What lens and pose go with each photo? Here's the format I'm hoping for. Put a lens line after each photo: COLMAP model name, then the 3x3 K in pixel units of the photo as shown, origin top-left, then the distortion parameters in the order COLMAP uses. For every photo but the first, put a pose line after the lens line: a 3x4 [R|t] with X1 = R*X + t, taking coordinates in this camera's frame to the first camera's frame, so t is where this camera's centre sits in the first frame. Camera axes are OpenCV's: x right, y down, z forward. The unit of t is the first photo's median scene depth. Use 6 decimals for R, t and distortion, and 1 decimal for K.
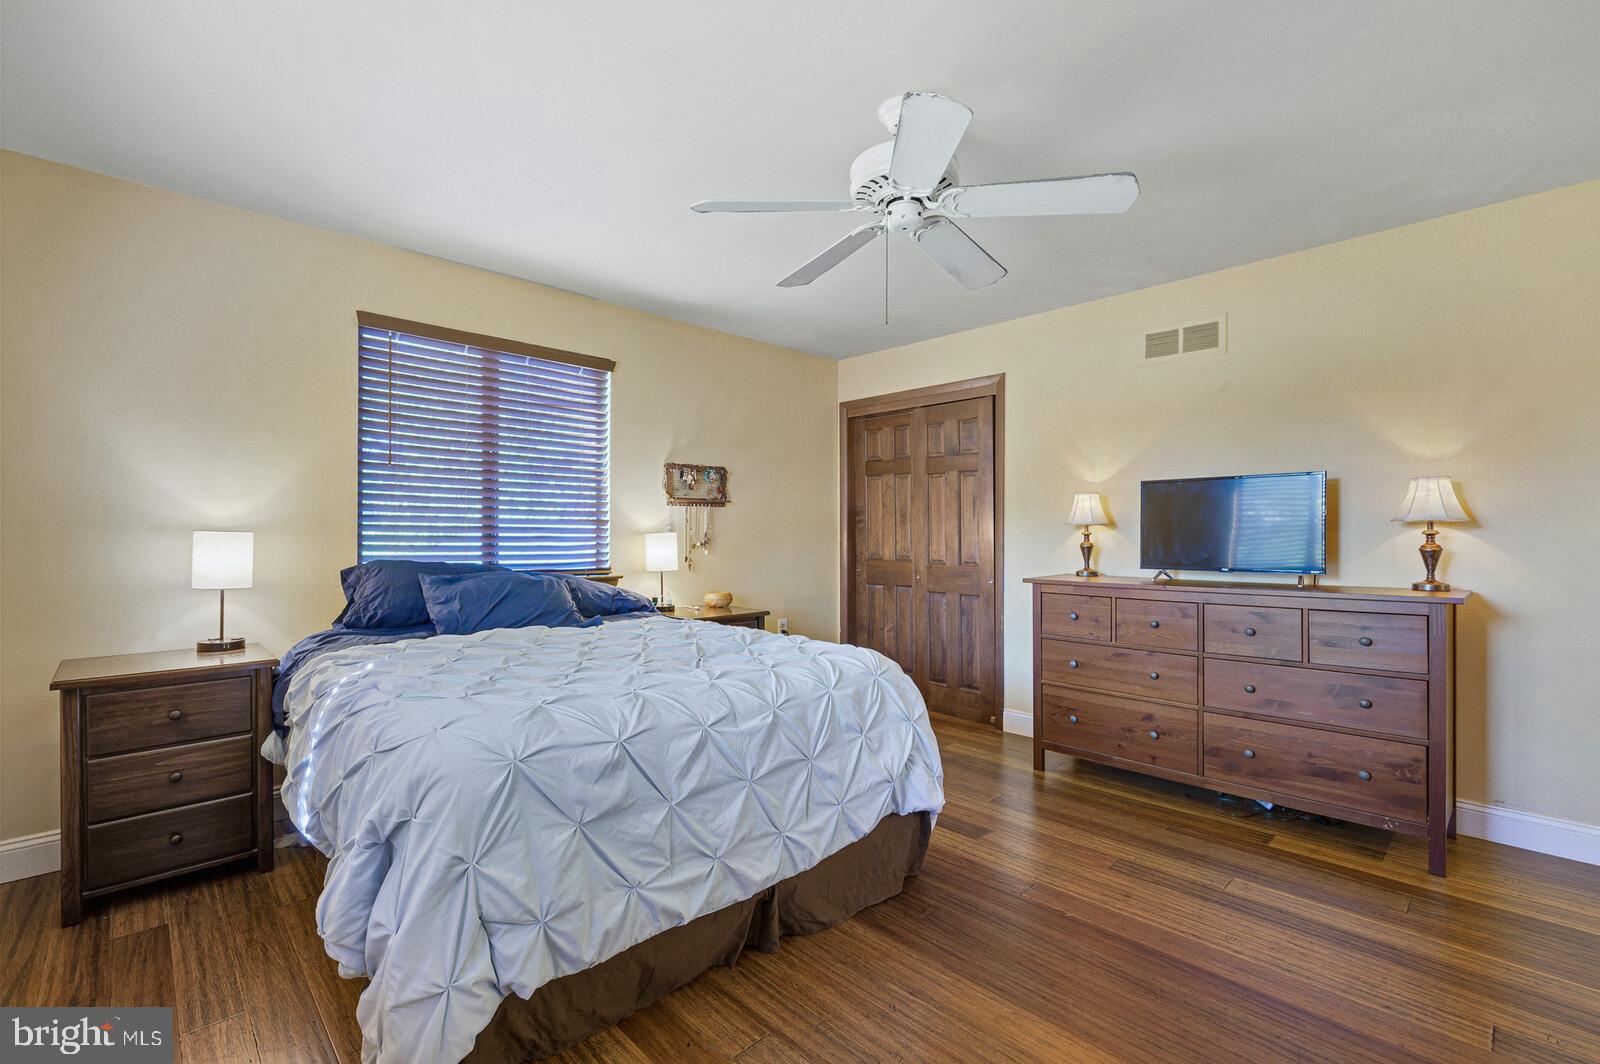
lens RADIAL K [[703.1, 0, 801.6], [0, 703.1, 527.5], [0, 0, 1]] dist [0.003760, 0.000470]
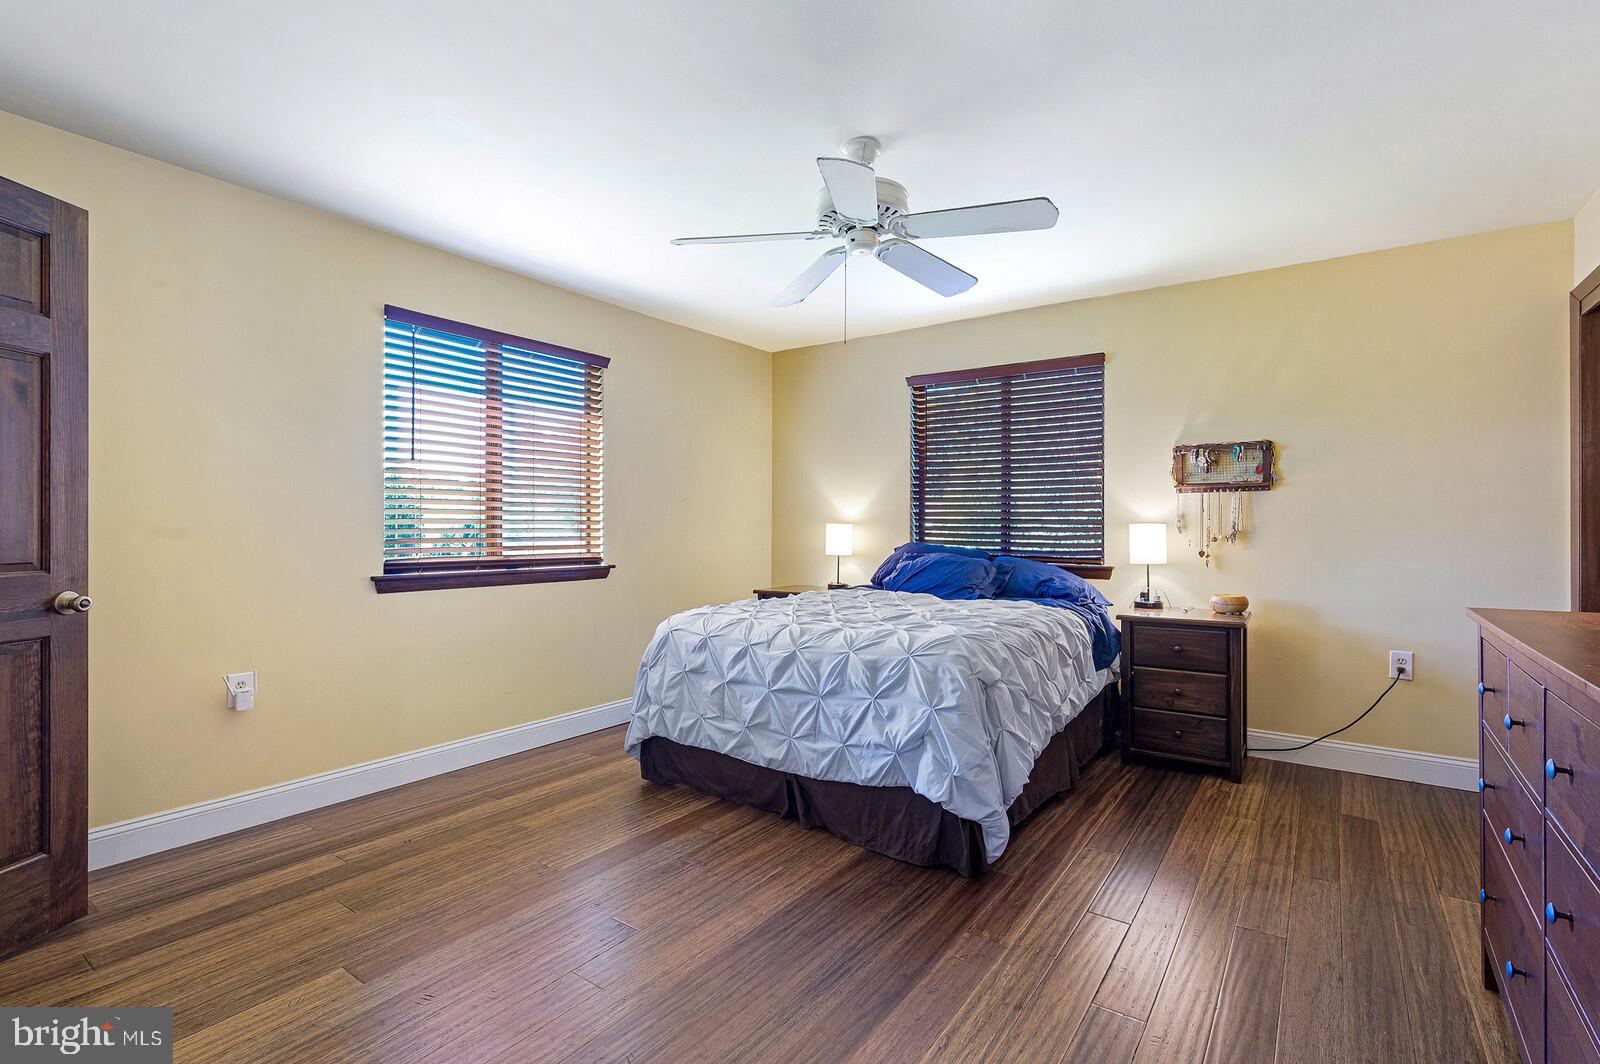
lens RADIAL K [[742.8, 0, 802.9], [0, 742.8, 530.5], [0, 0, 1]] dist [-0.002423, -0.000050]
pose [[0.178408, 0.005314, -0.983942, 0.992207], [0.006638, 0.999956, 0.006604, 0.010695], [0.983934, -0.007709, 0.178365, 0.536264]]
